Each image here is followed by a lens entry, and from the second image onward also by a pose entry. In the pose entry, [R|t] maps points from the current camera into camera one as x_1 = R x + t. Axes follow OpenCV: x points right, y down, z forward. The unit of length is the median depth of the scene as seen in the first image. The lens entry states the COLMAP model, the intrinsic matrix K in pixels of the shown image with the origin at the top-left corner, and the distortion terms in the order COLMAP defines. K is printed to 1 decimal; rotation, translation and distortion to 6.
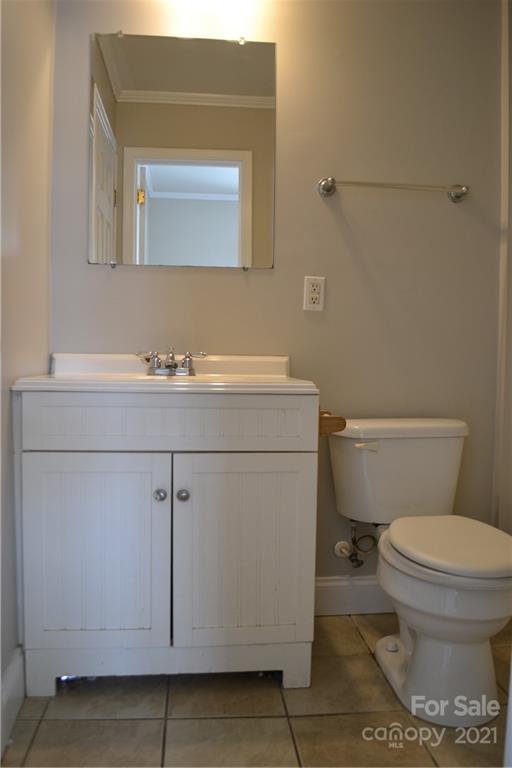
lens RADIAL K [[618.5, 0, 256.7], [0, 618.5, 384.7], [0, 0, 1]] dist [-0.034181, -0.001197]
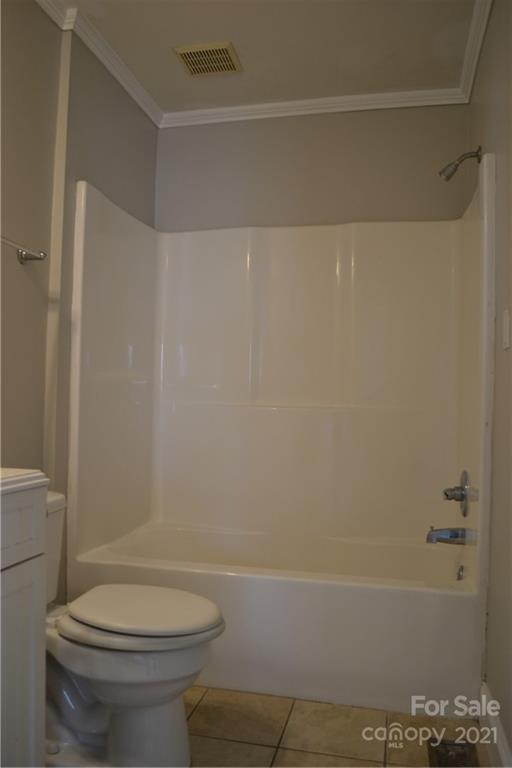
lens RADIAL K [[618.5, 0, 256.2], [0, 618.5, 382.9], [0, 0, 1]] dist [-0.034181, -0.001197]
pose [[0.322194, 0.021354, 0.946433, -0.600783], [0.033524, 0.998861, -0.033950, -0.083998], [-0.946080, 0.042667, 0.321111, 0.456384]]
